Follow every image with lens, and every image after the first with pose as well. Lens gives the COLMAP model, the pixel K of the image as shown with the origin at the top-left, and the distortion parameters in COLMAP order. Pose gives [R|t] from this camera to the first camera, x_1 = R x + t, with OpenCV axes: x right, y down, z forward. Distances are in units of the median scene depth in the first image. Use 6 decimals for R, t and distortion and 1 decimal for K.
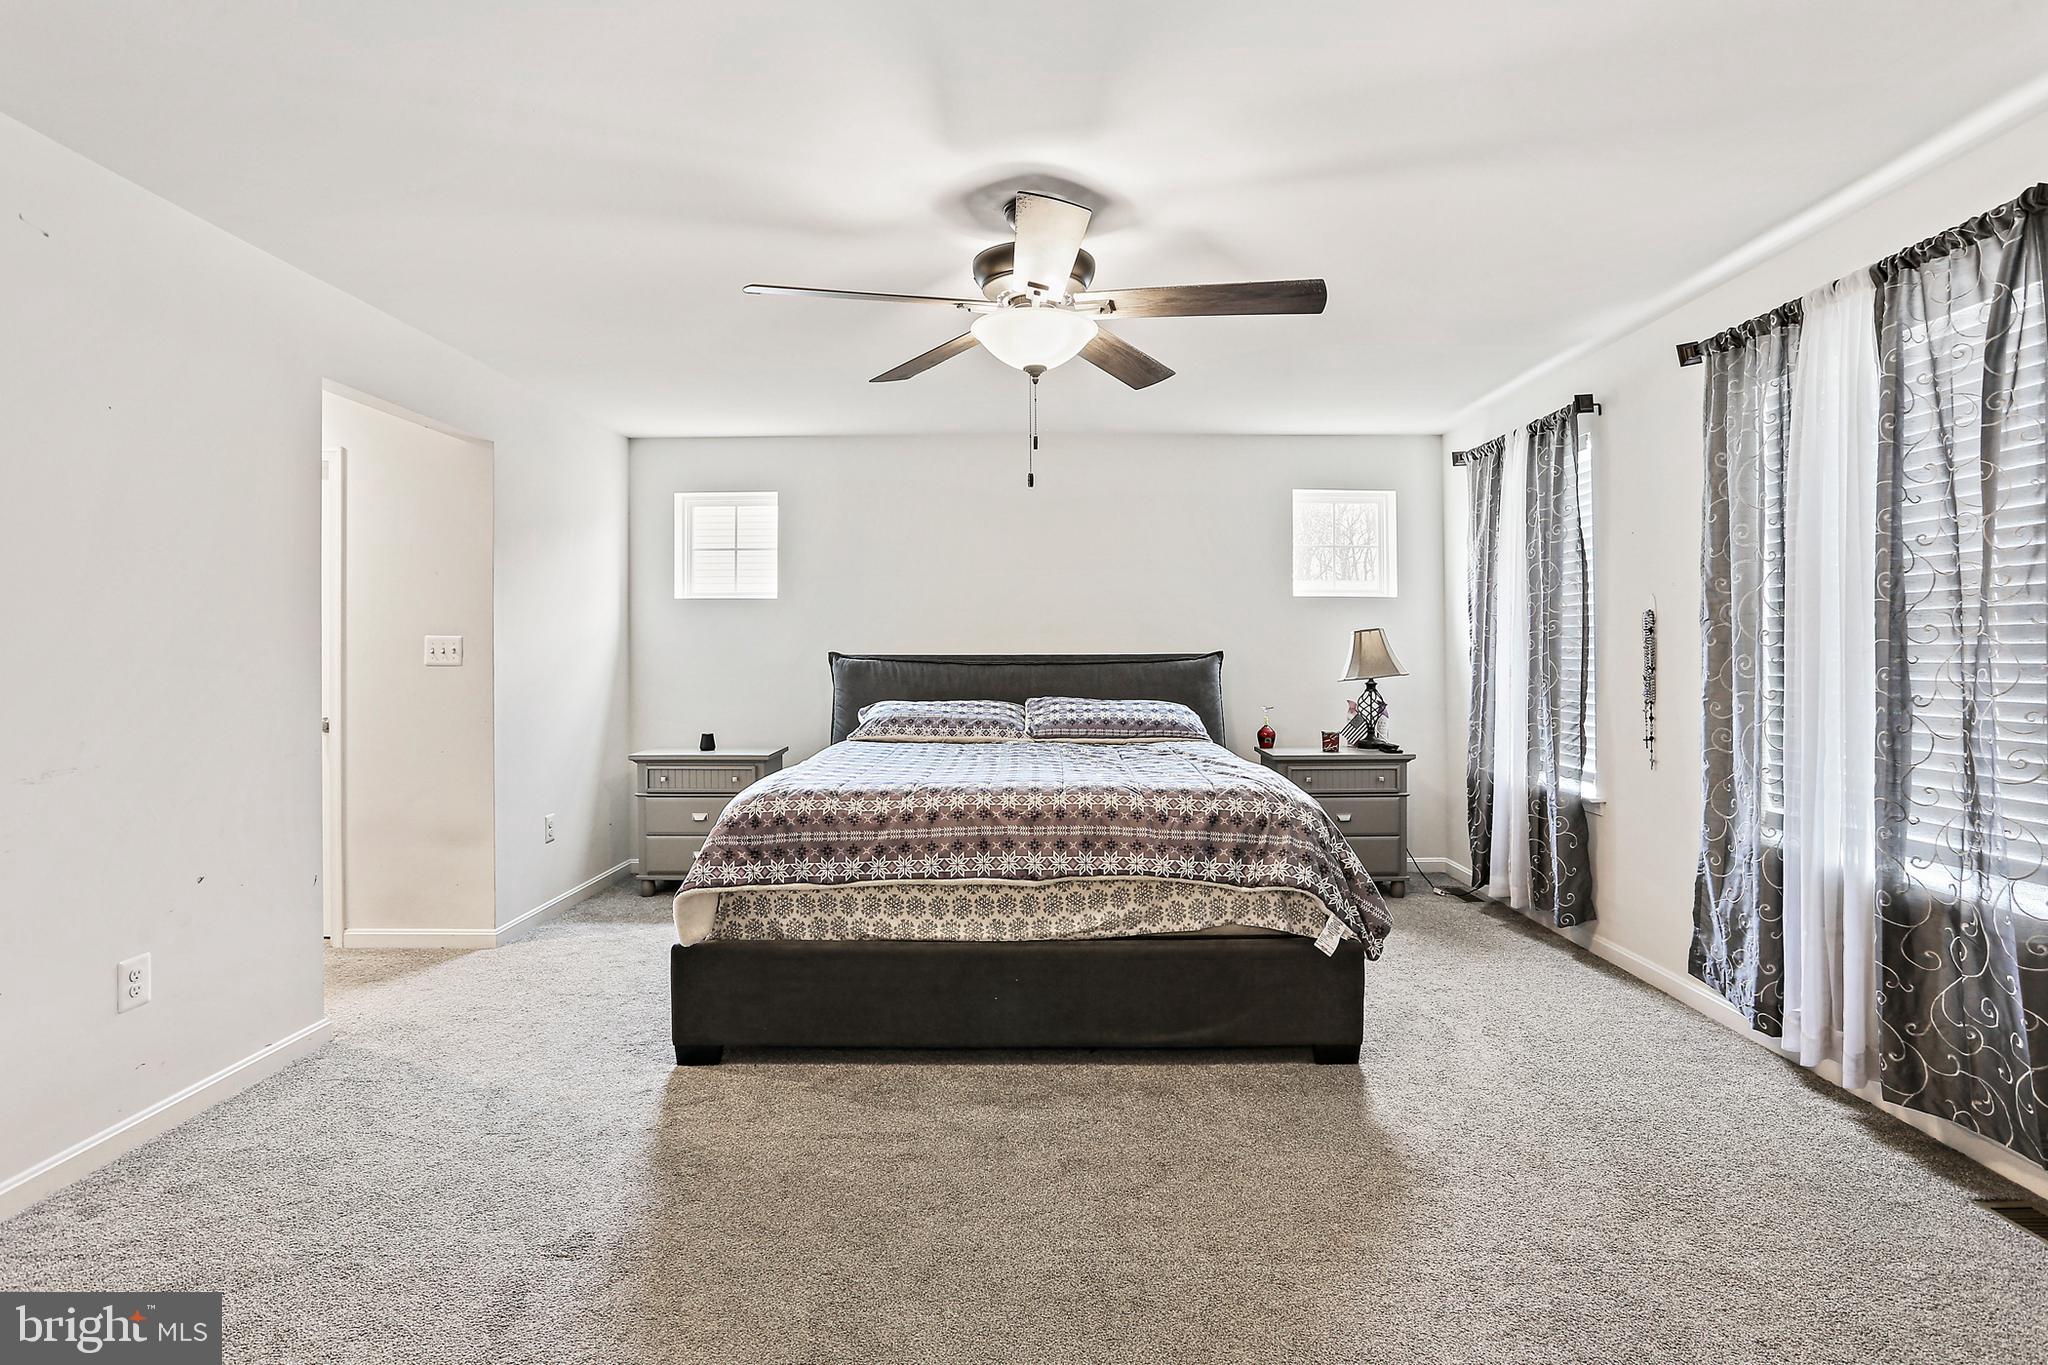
lens RADIAL K [[998.0, 0, 1060.2], [0, 998.0, 648.0], [0, 0, 1]] dist [-0.041847, 0.022131]
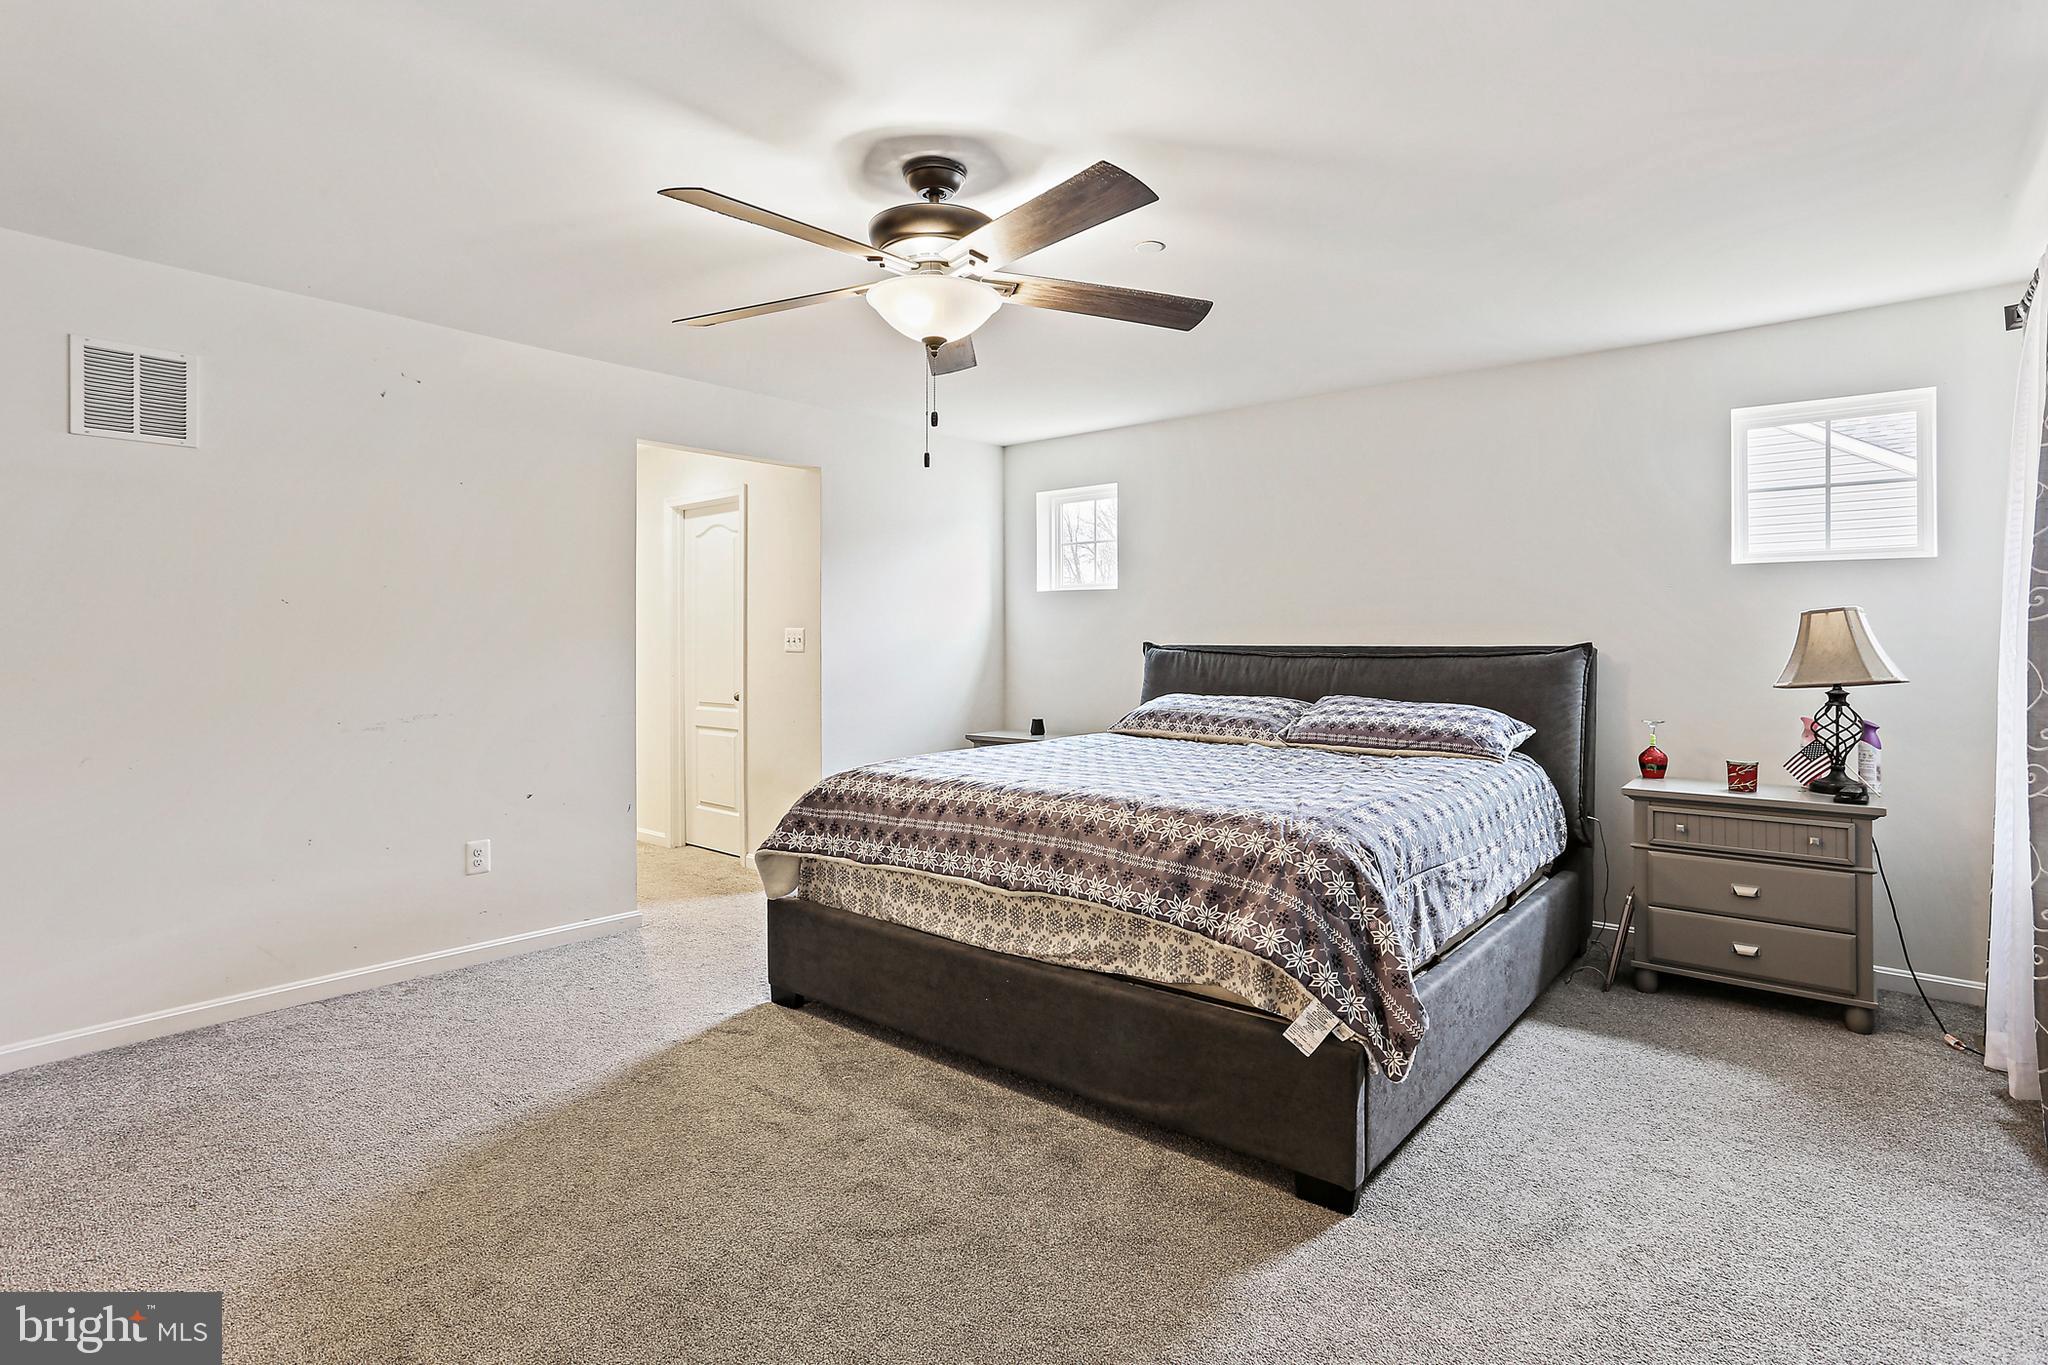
lens RADIAL K [[998.0, 0, 934.5], [0, 998.0, 640.4], [0, 0, 1]] dist [-0.041847, 0.022131]
pose [[0.762403, 0.002069, -0.647099, 0.502311], [-0.000348, 0.999996, 0.002787, -0.000495], [0.647102, -0.001899, 0.762401, 0.244256]]
